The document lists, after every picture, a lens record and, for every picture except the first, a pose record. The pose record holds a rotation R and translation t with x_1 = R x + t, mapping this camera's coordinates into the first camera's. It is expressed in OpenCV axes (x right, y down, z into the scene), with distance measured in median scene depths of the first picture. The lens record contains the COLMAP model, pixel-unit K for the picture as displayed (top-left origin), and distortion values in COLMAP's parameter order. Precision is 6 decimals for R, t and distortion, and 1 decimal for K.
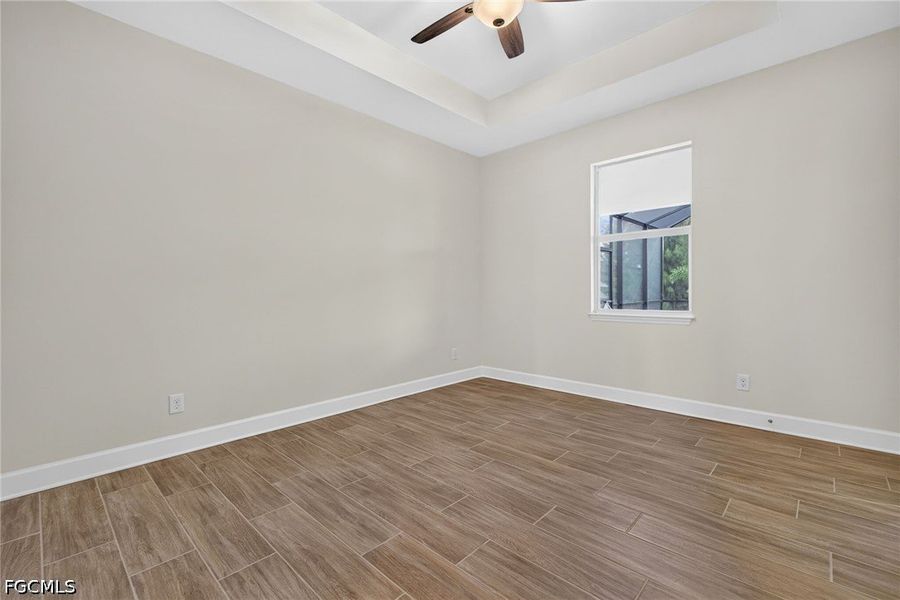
lens RADIAL K [[385.0, 0, 446.0], [0, 385.0, 294.9], [0, 0, 1]] dist [0.013644, 0.000096]
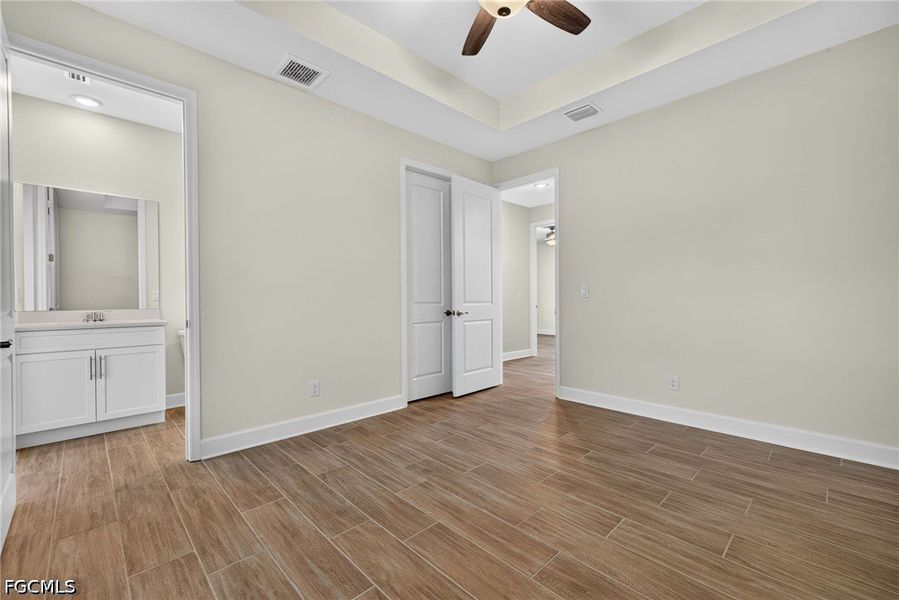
lens RADIAL K [[384.6, 0, 445.5], [0, 384.6, 294.9], [0, 0, 1]] dist [0.013644, 0.000096]
pose [[-0.999129, 0.013174, 0.039605, 0.252669], [0.013368, 0.999900, 0.004627, -0.025520], [-0.039540, 0.005152, -0.999205, 1.955328]]
